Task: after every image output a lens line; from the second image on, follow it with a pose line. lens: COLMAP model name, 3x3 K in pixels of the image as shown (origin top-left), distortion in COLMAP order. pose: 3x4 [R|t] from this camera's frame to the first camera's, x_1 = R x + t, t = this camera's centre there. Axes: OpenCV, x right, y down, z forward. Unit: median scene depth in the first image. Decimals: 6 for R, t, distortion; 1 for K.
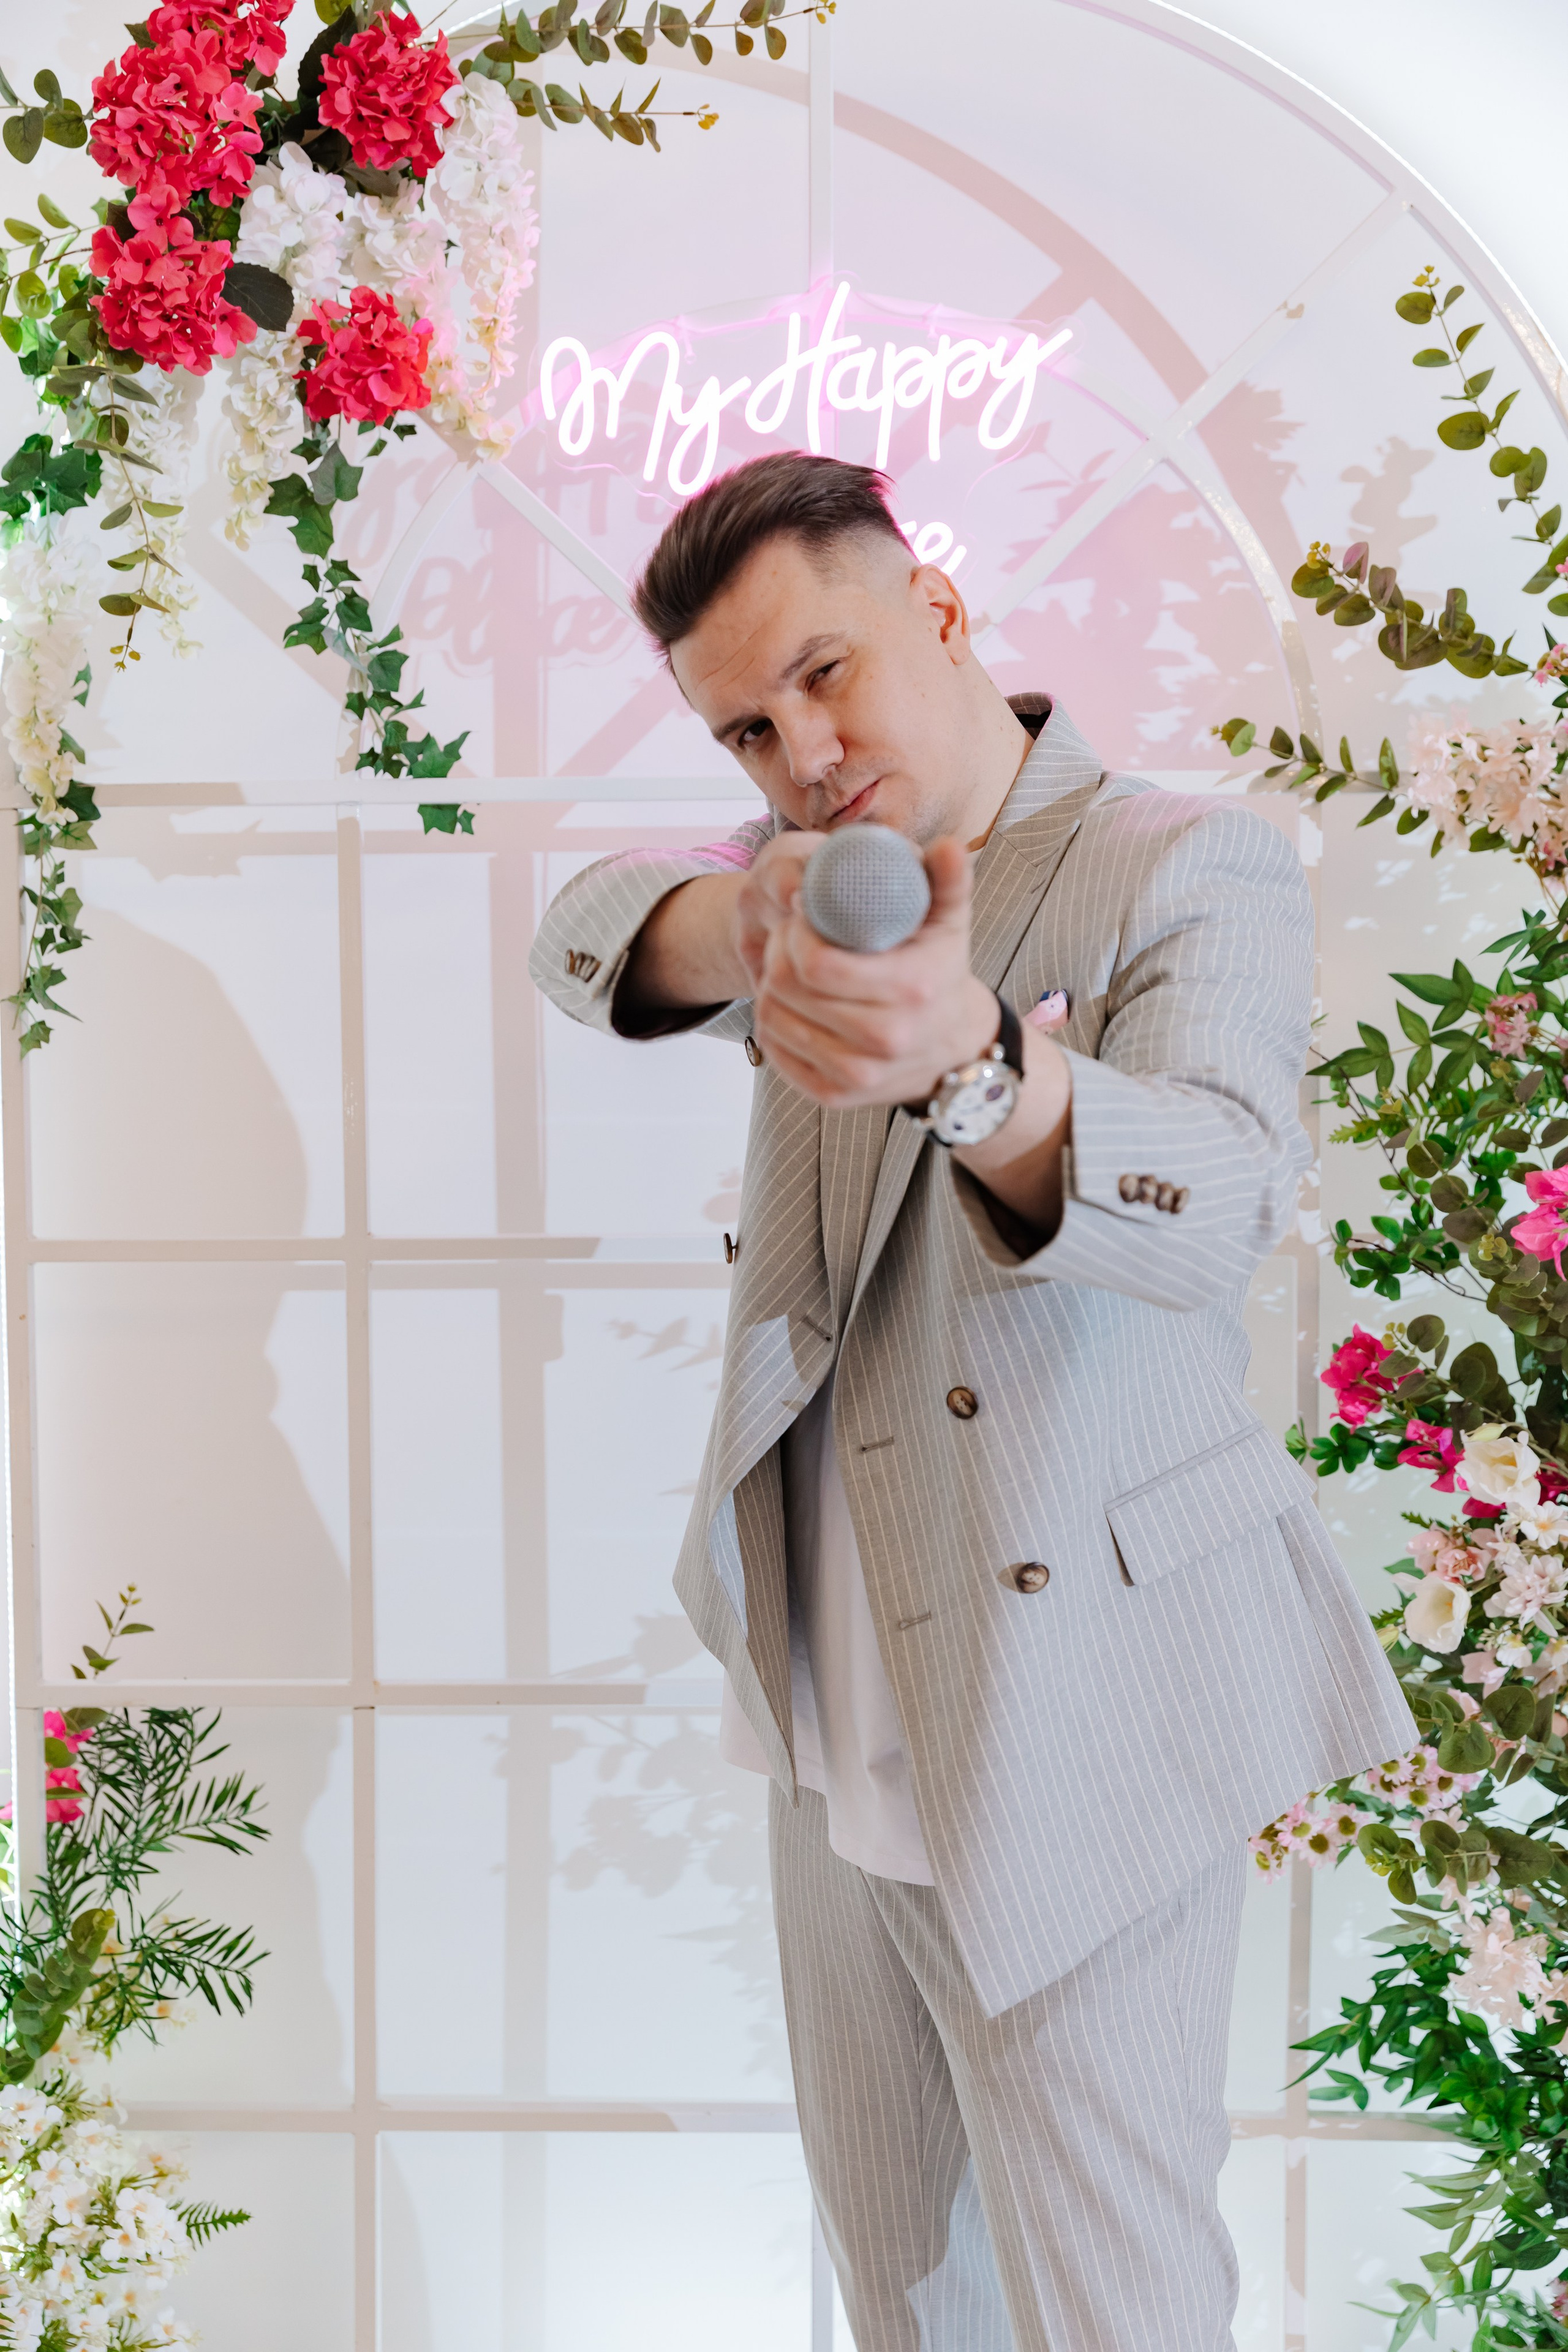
lens RADIAL K [[2708.1, 0, 775.4], [0, 2708.1, 1176.0], [0, 0, 1]] dist [-0.010269, 0.000000]
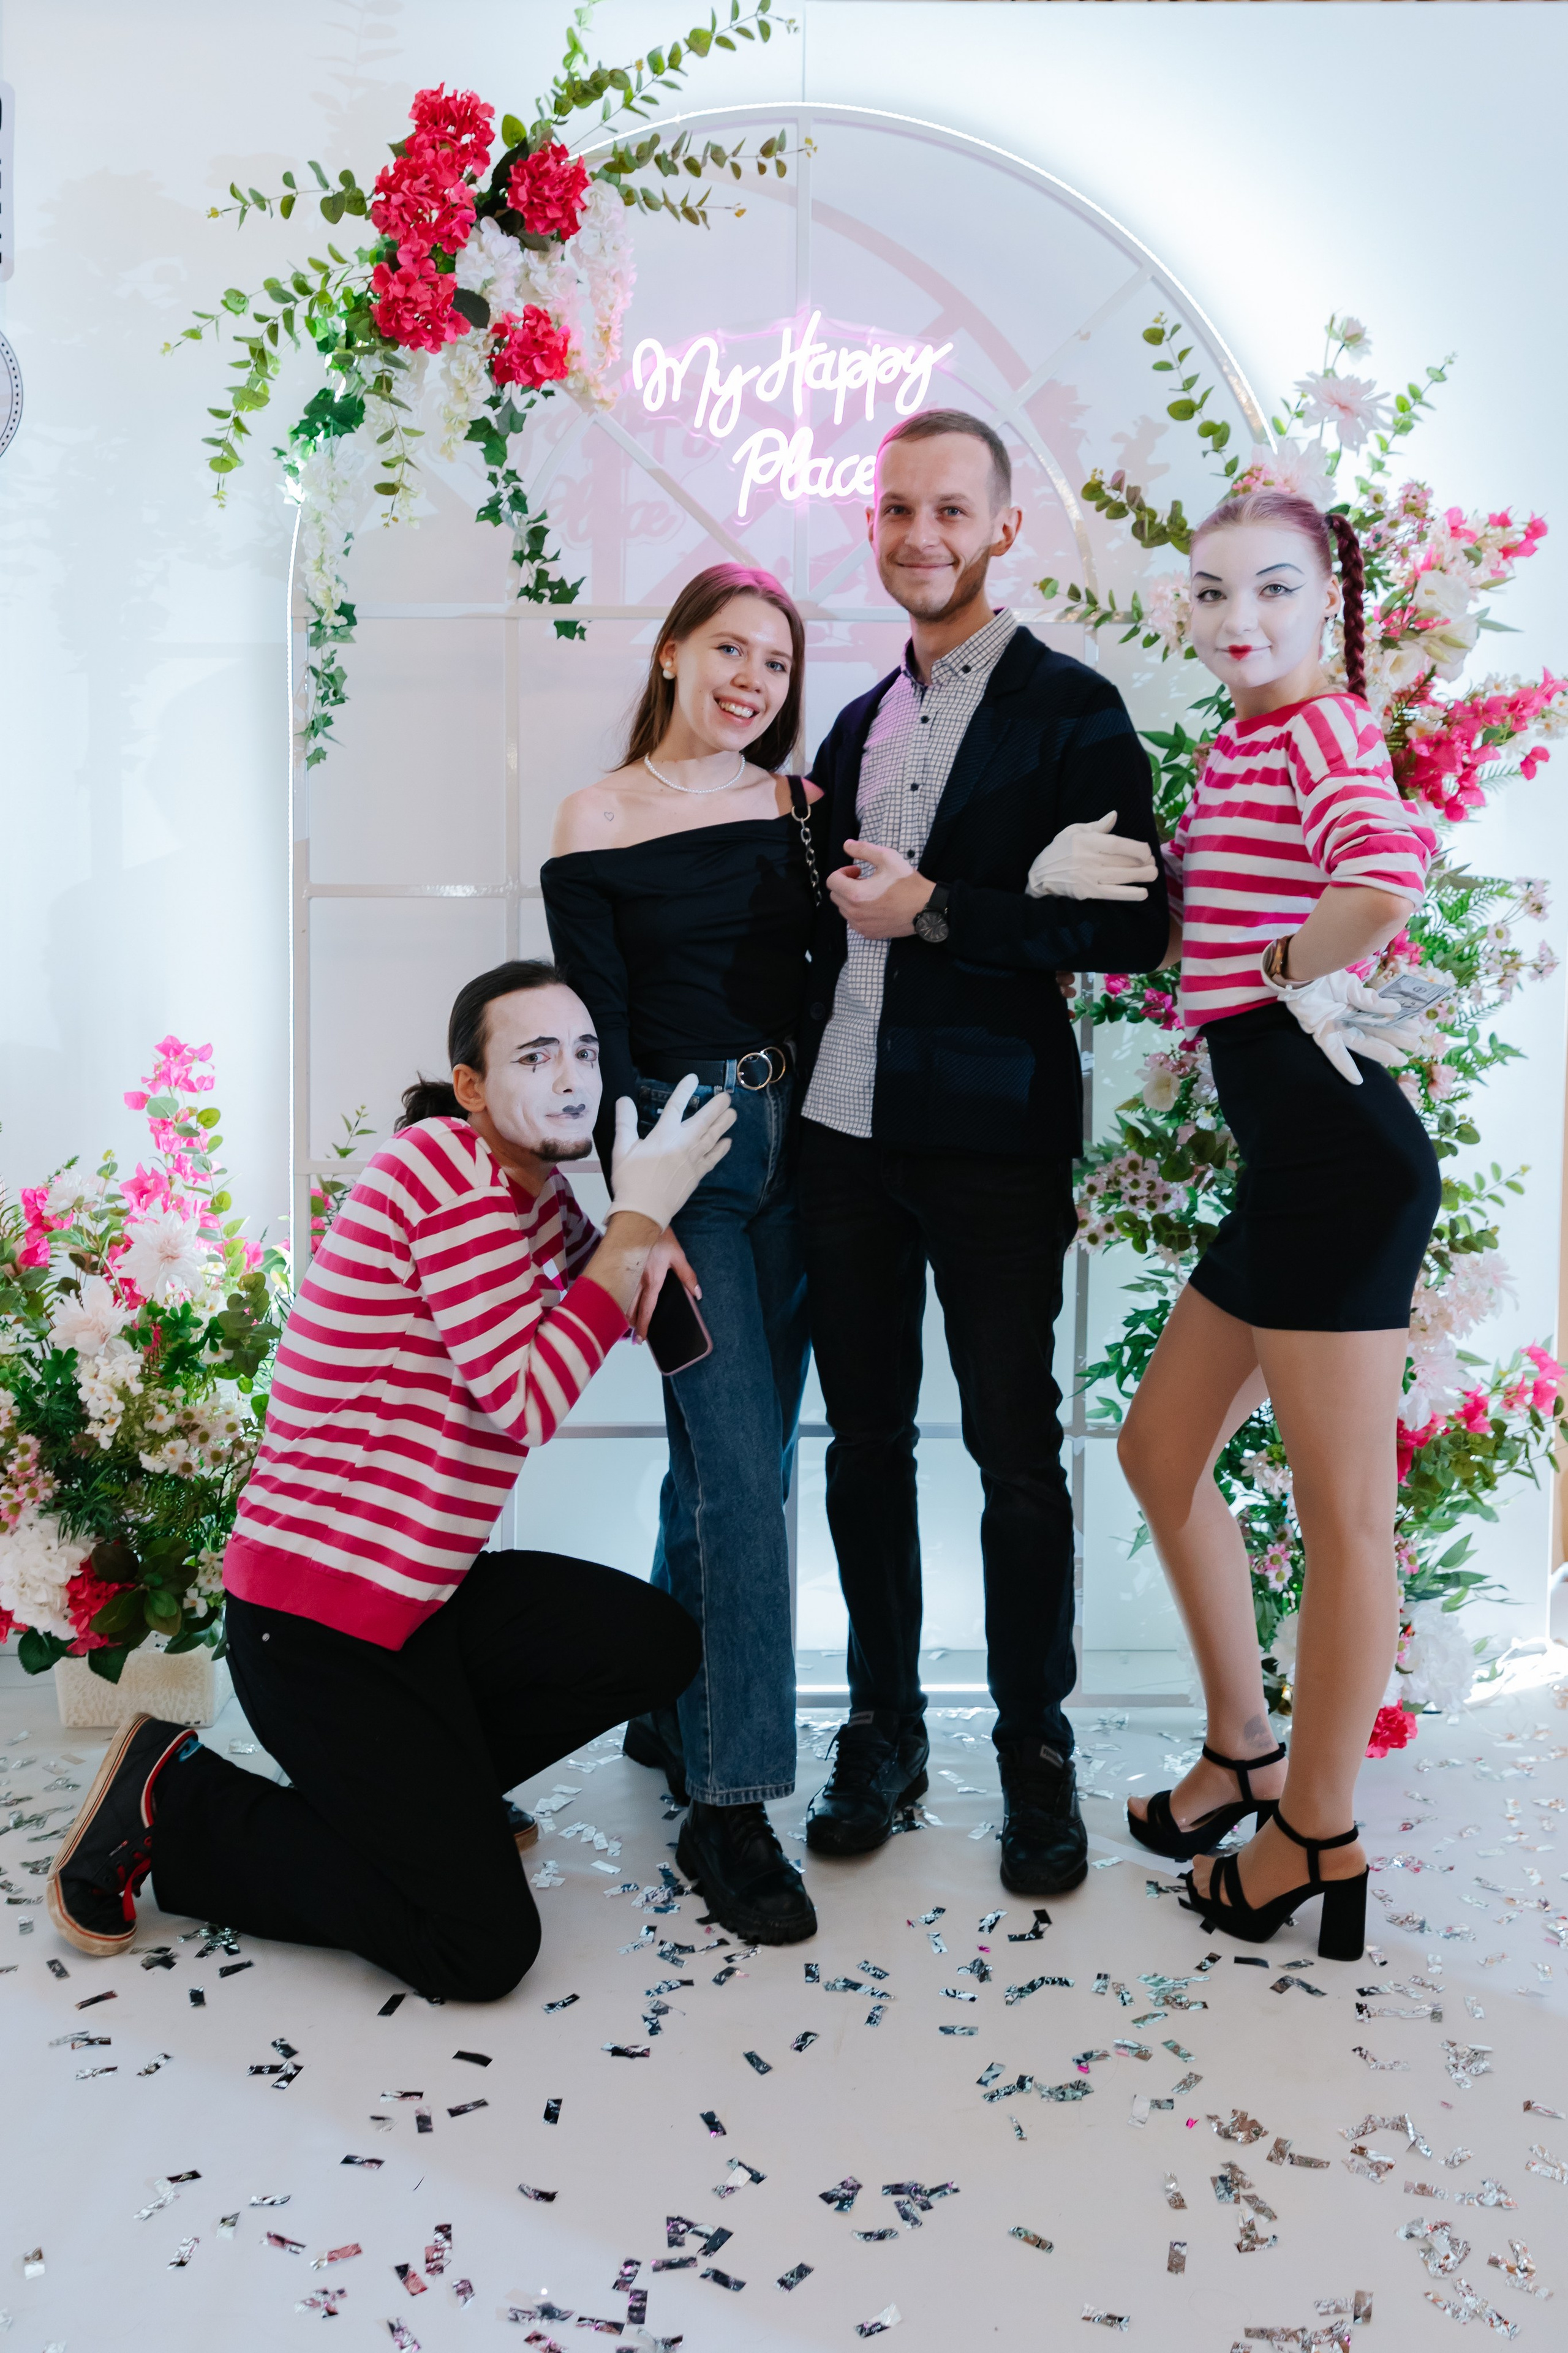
lens RADIAL K [[2604.3, 0, 792.5], [0, 2604.3, 1178.1], [0, 0, 1]] dist [-0.015372, 0.000000]
pose [[0.997455, 0.008295, 0.070808, -0.098991], [-0.007358, 0.999882, -0.013481, 0.226425], [-0.070912, 0.012925, 0.997399, -0.593453]]
